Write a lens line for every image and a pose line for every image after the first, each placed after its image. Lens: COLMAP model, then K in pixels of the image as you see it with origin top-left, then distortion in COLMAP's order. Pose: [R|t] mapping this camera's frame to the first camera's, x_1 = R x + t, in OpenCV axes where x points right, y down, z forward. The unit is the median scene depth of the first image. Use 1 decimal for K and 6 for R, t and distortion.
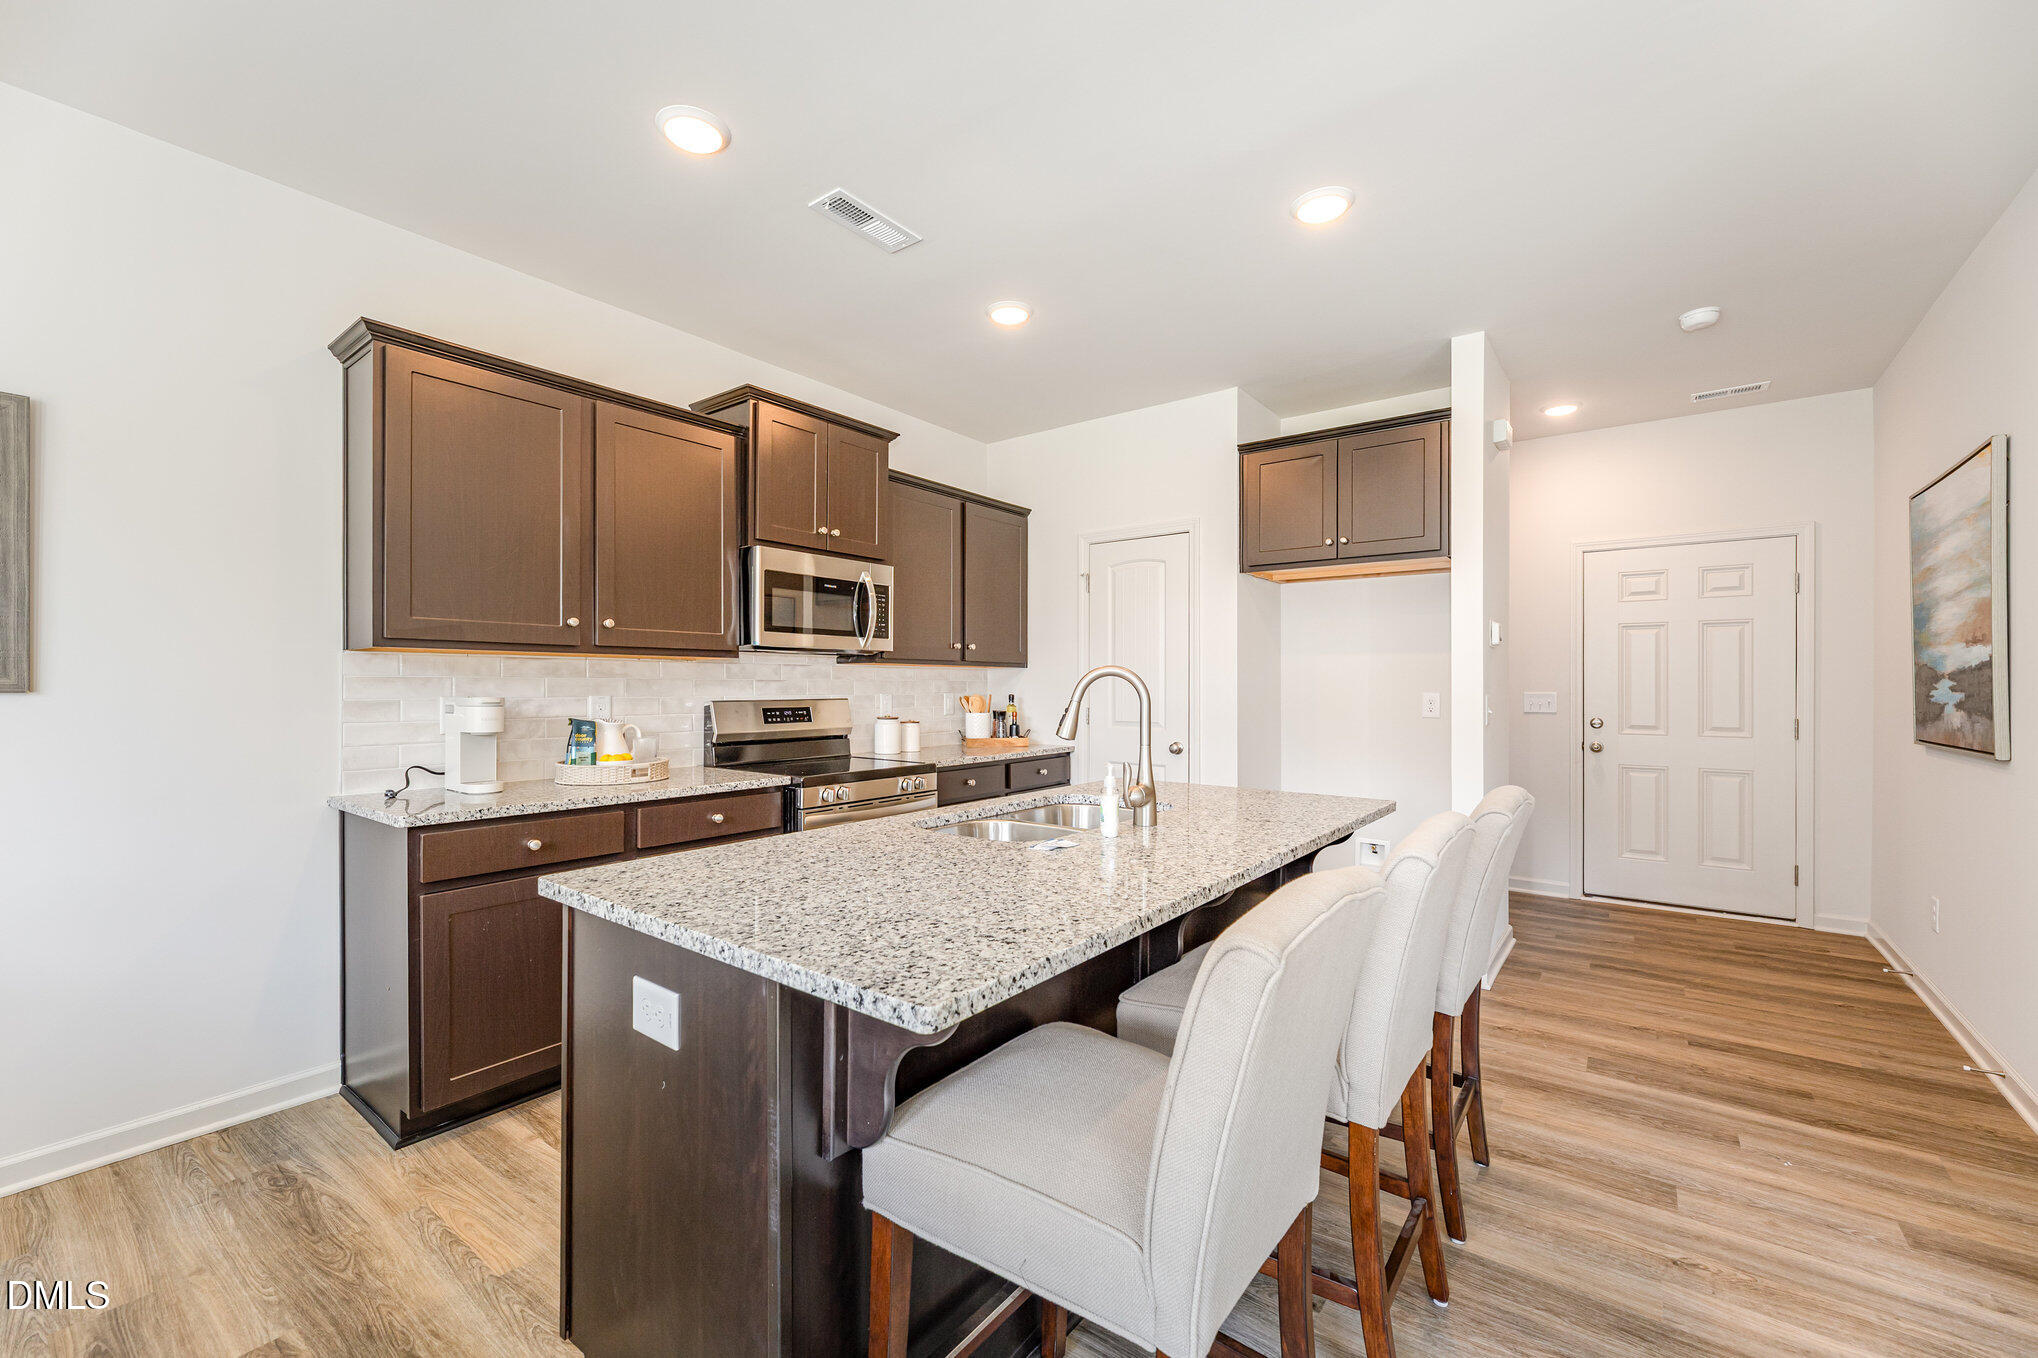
lens RADIAL K [[829.0, 0, 1017.7], [0, 829.0, 682.7], [0, 0, 1]] dist [-0.003324, -0.000196]
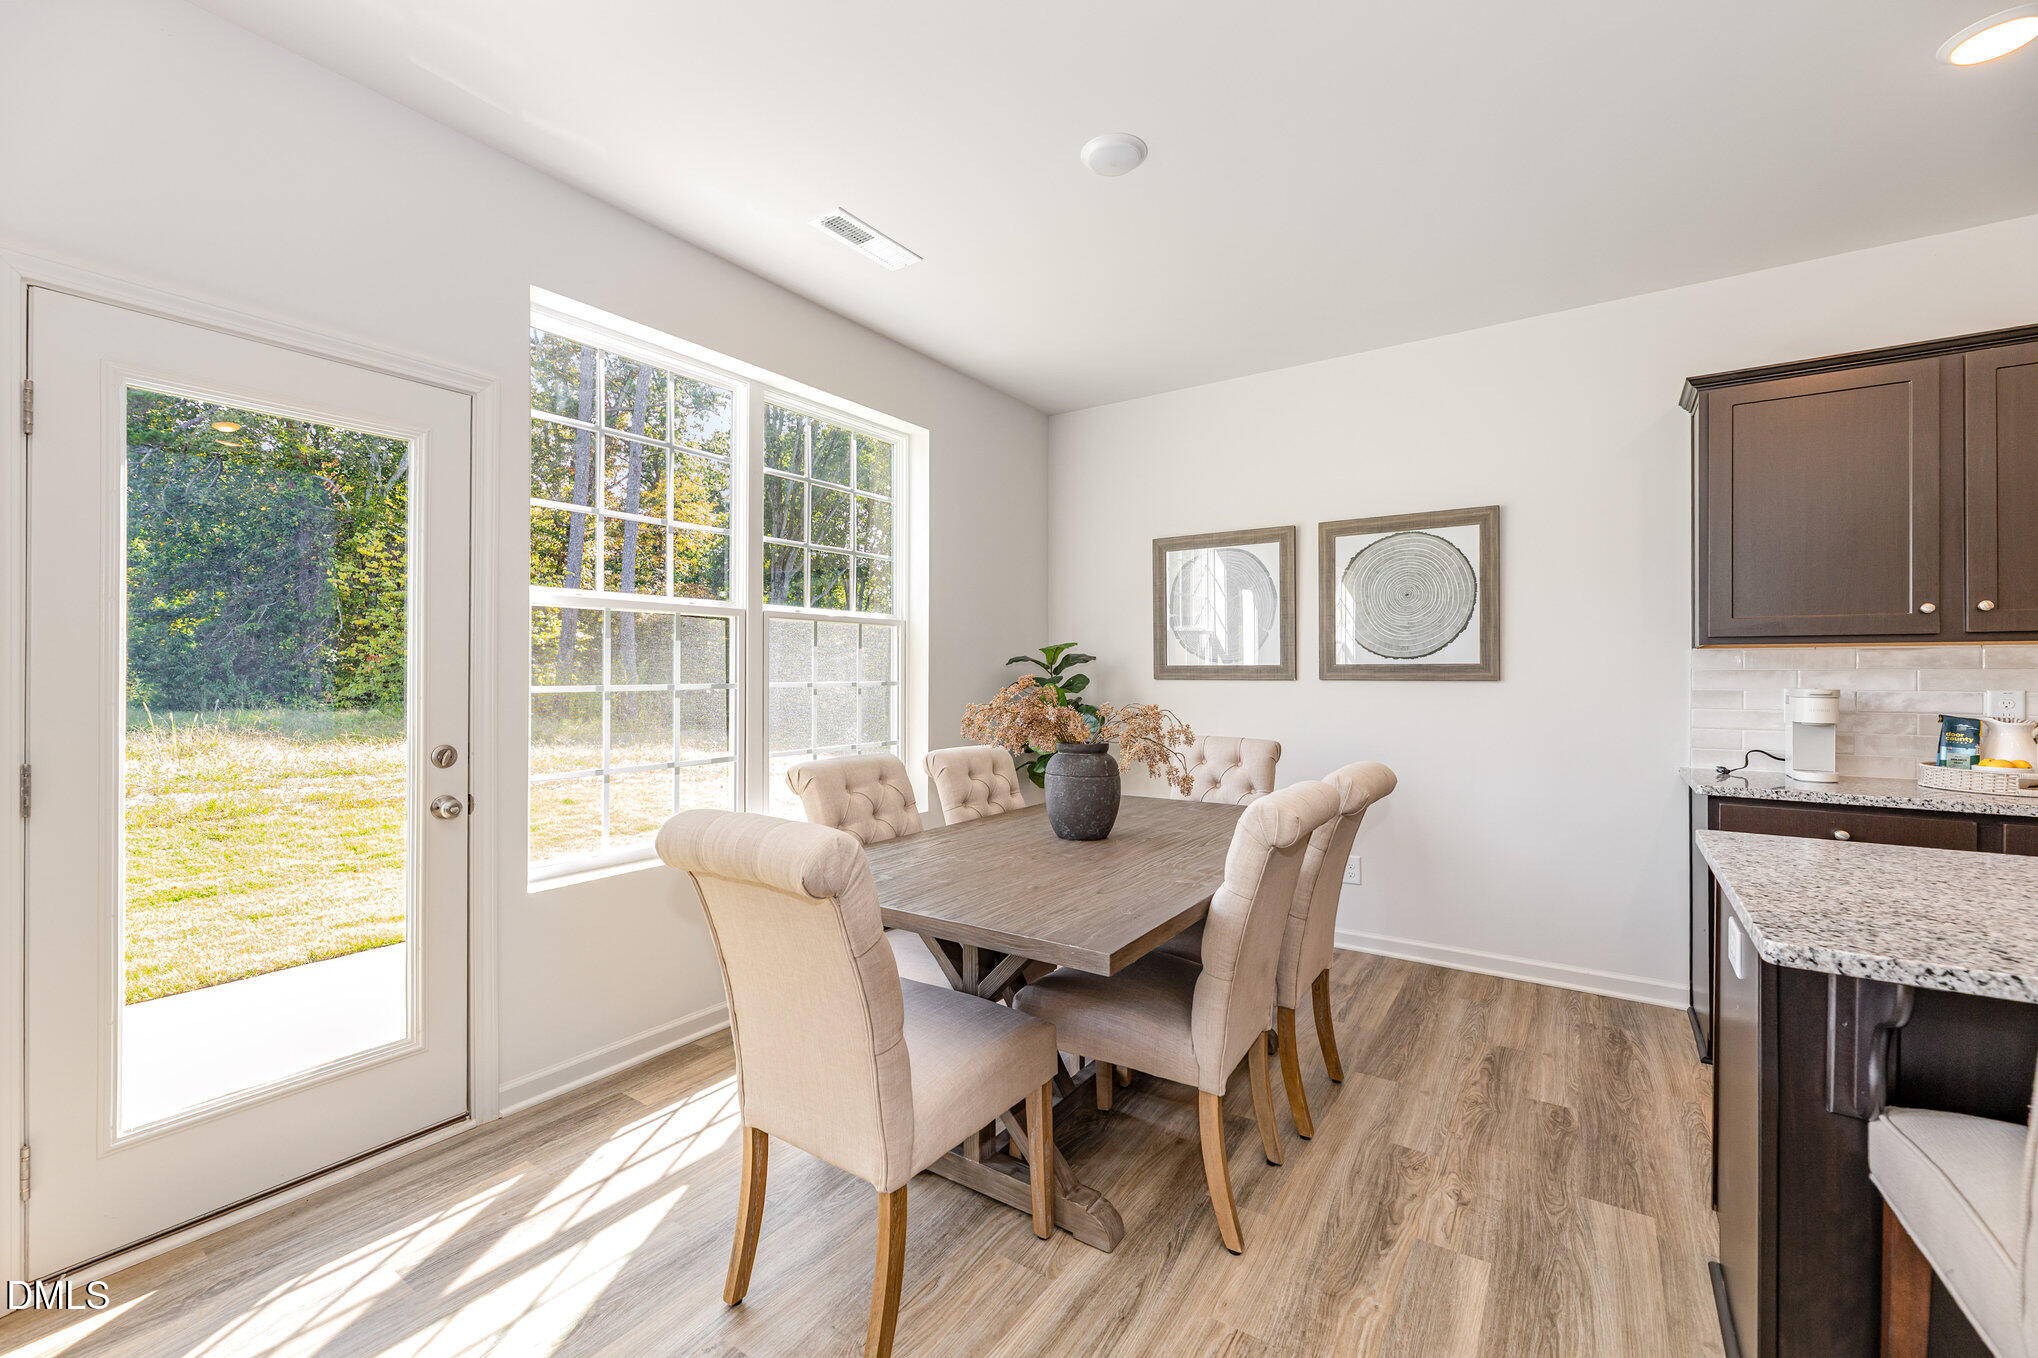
lens RADIAL K [[829.0, 0, 1021.3], [0, 829.0, 673.3], [0, 0, 1]] dist [-0.003324, -0.000196]
pose [[0.056408, -0.003051, -0.998403, 0.333528], [-0.000798, 0.999995, -0.003101, 0.002150], [0.998407, 0.000972, 0.056405, -0.050633]]
